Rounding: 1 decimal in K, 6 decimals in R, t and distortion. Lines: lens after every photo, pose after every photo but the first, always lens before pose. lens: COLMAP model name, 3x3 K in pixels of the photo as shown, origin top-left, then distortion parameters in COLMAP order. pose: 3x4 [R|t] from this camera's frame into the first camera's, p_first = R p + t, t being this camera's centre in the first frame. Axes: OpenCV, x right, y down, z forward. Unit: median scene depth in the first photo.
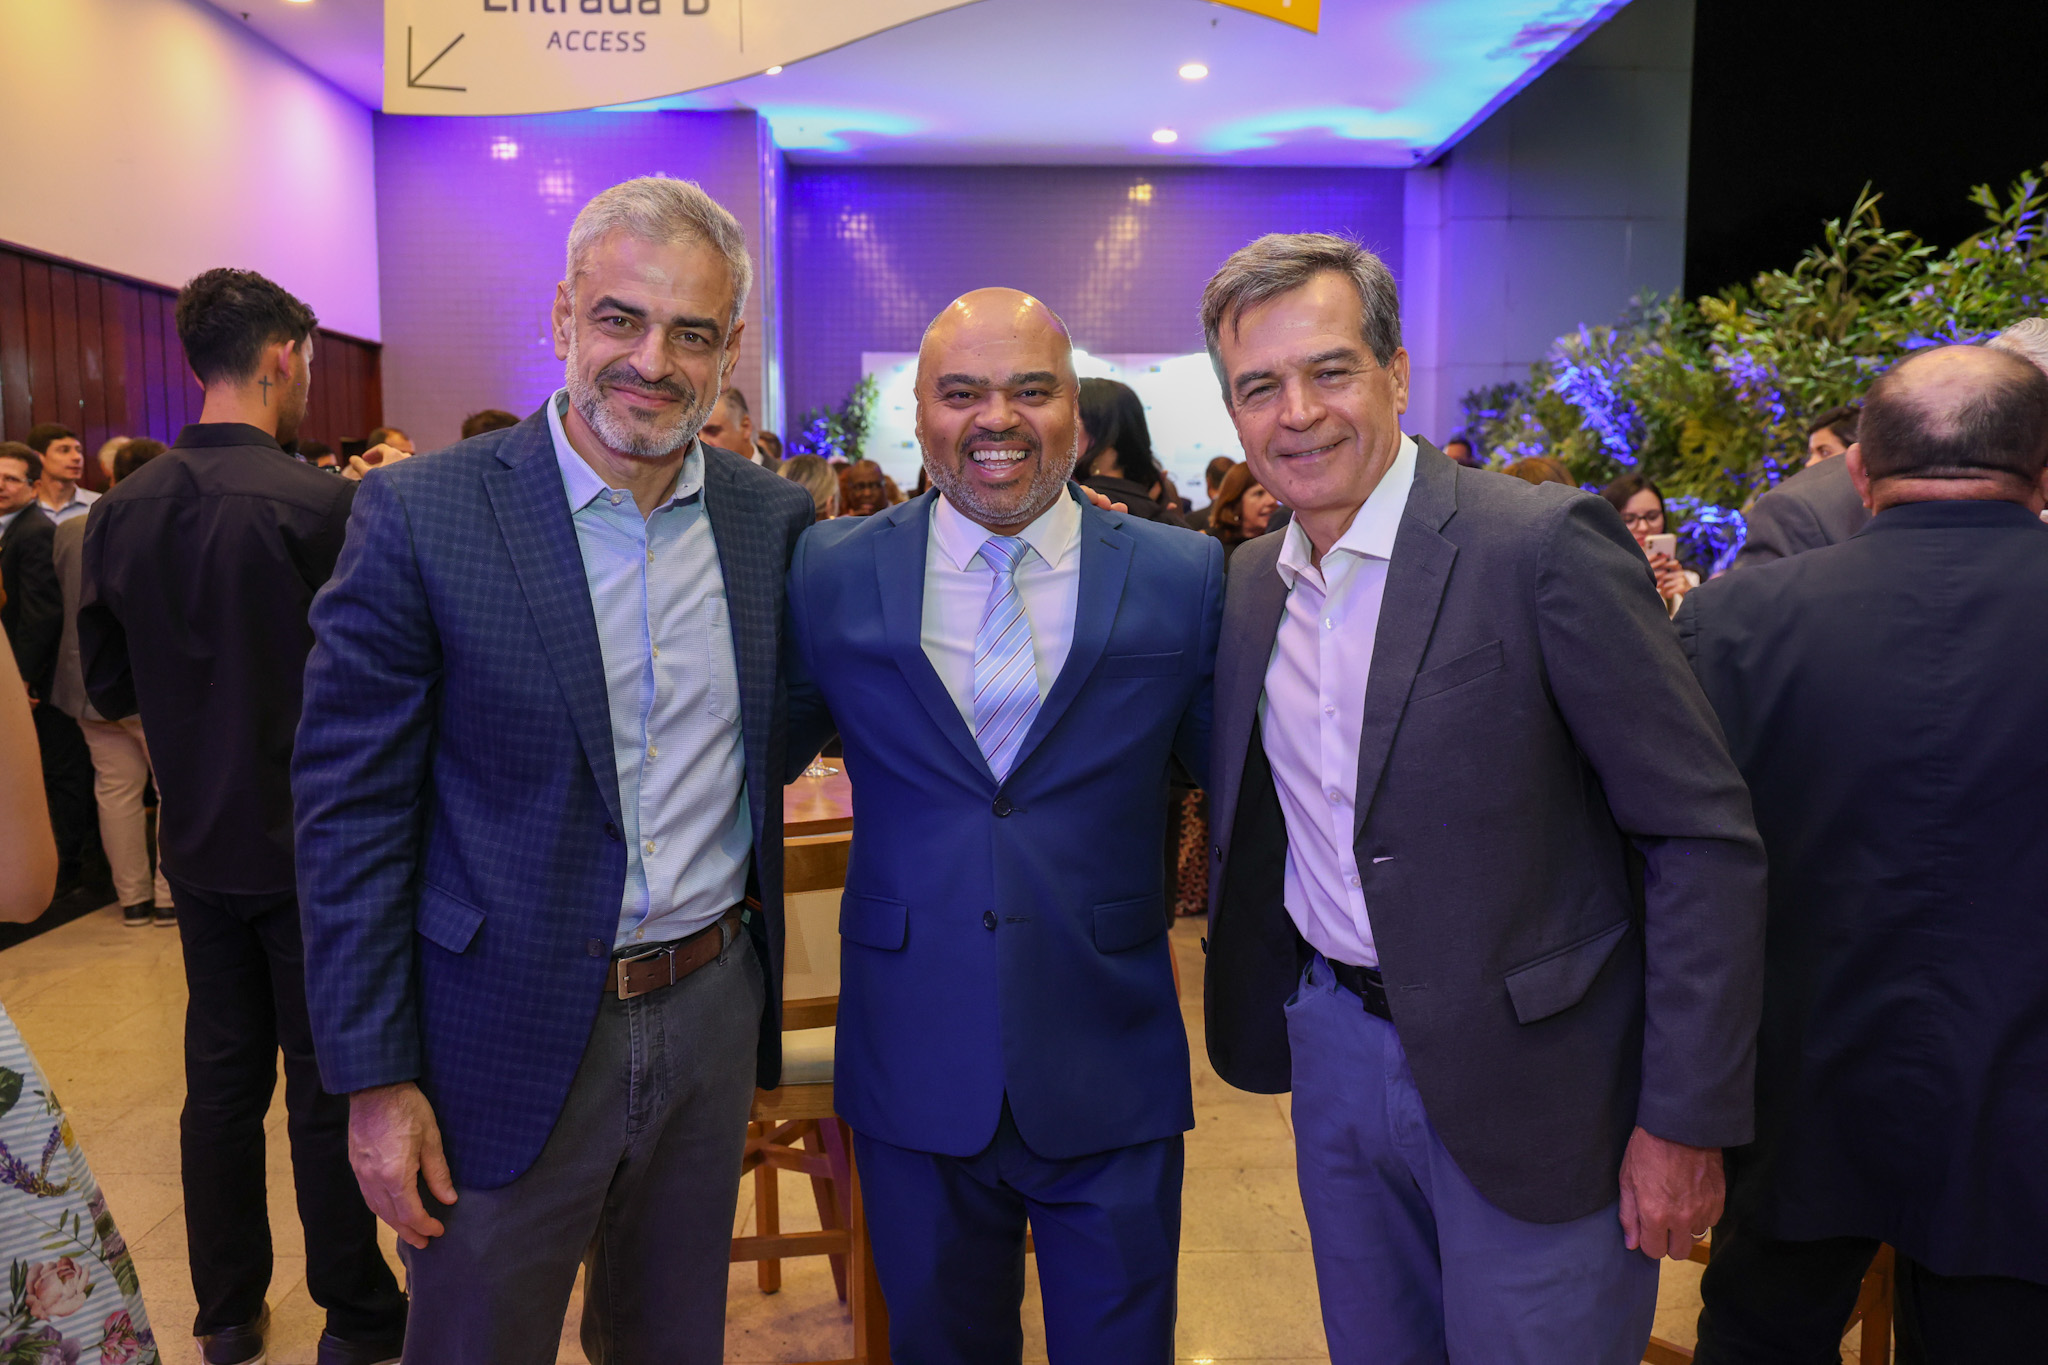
lens RADIAL K [[1562.5, 0, 1024.1], [0, 1562.5, 681.6], [0, 0, 1]] dist [-0.036849, 0.018776]
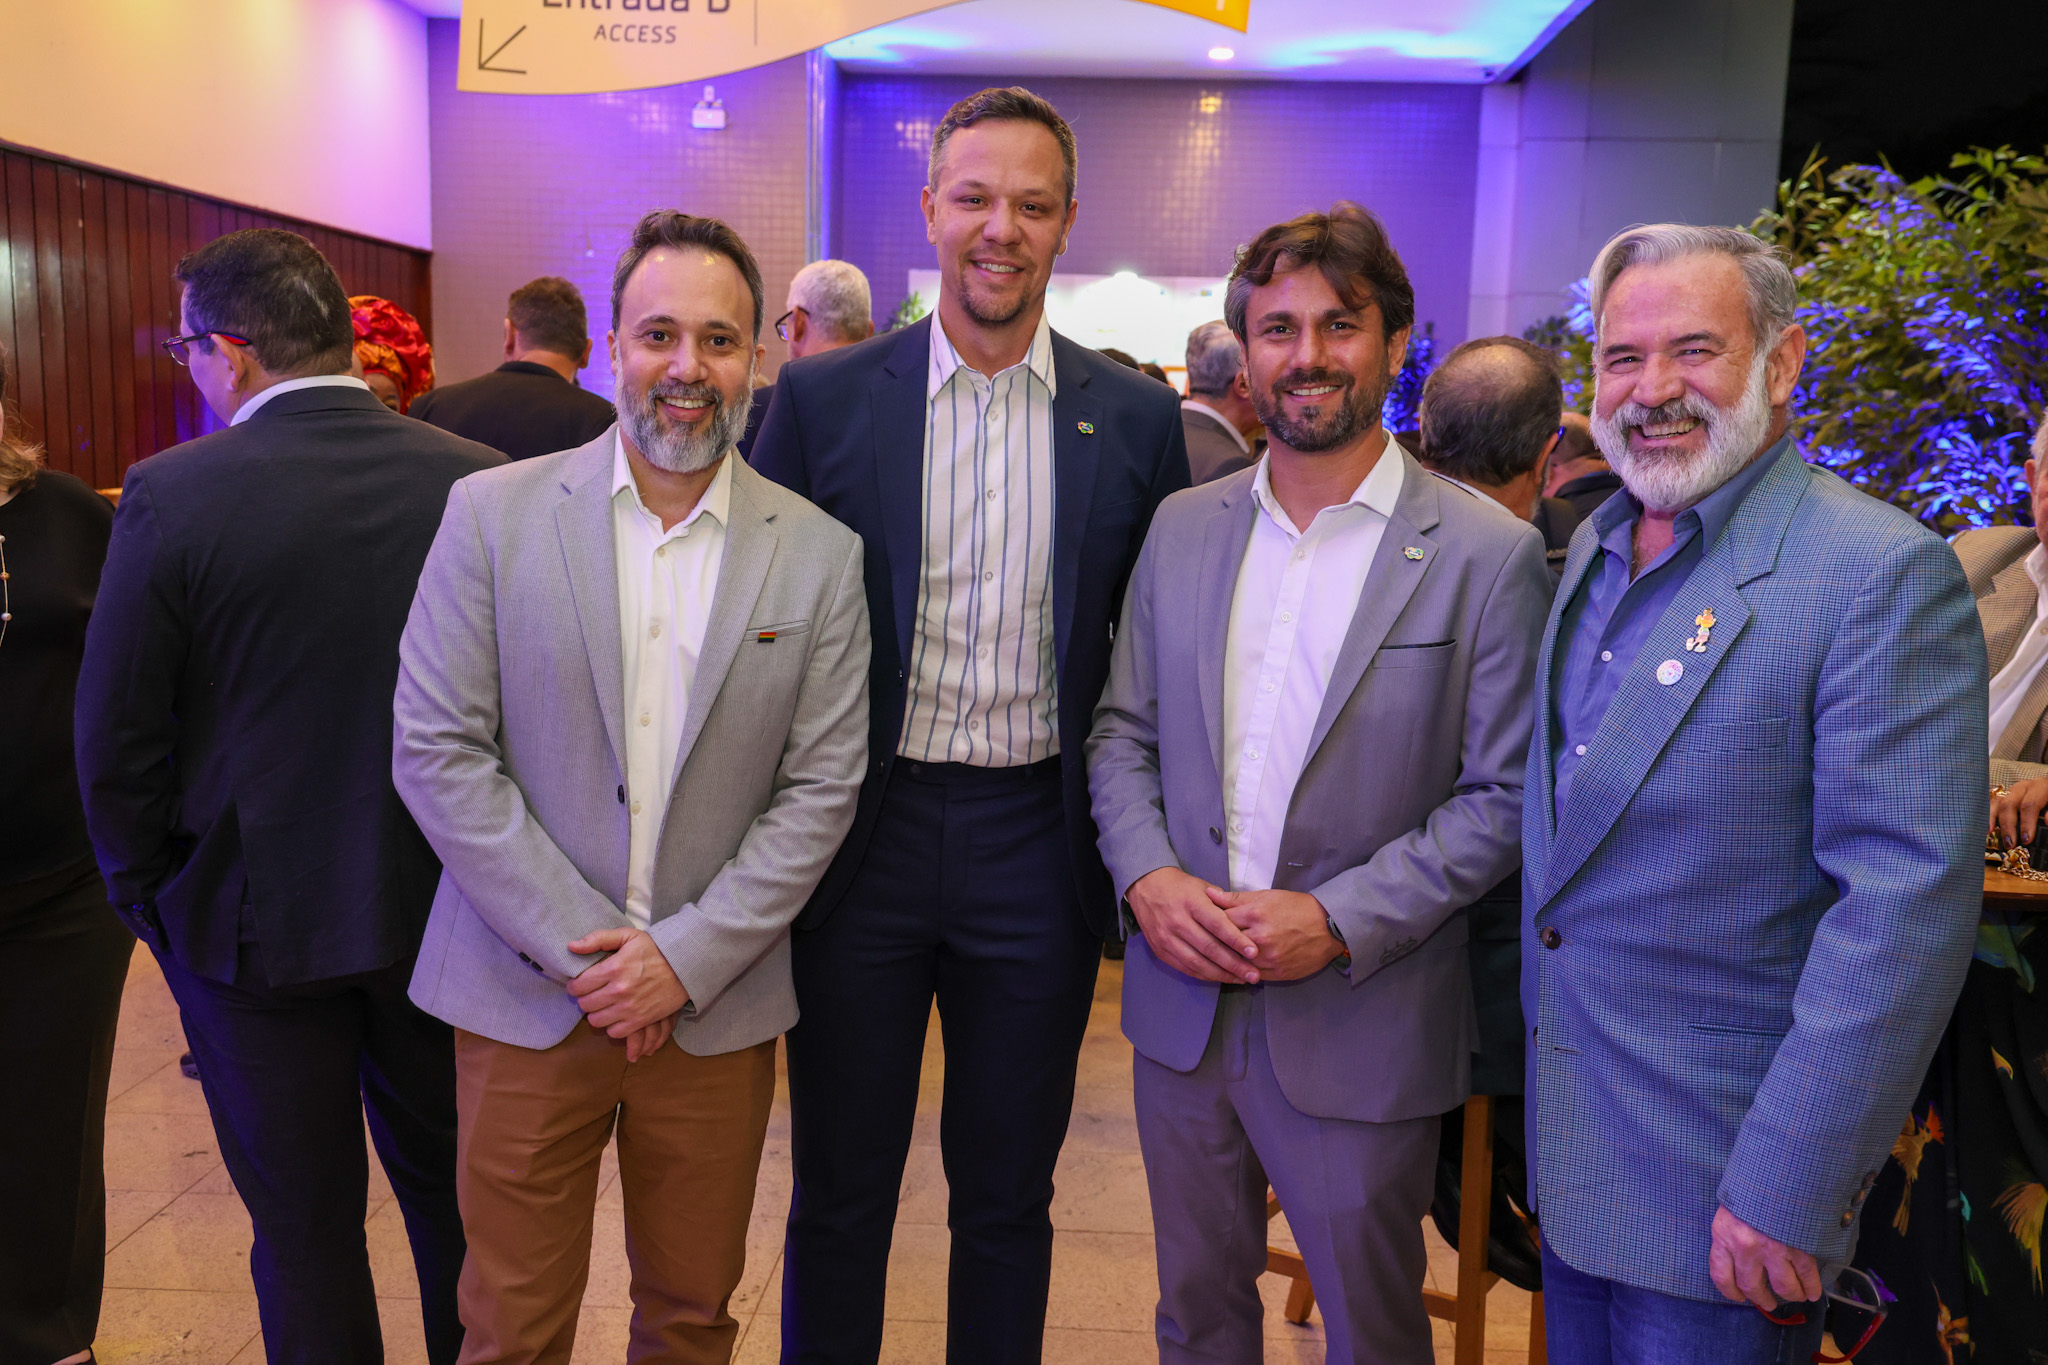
lens RADIAL K [[1994.6, 0, 1032.9], [0, 1994.6, 687.8], [0, 0, 1]] dist [0.010406, 0.000000]
pose [[0.996237, 0.036914, -0.078418, 0.088069], [-0.035188, 0.999110, 0.023277, 0.021979], [0.079207, -0.020430, 0.996649, -0.271149]]
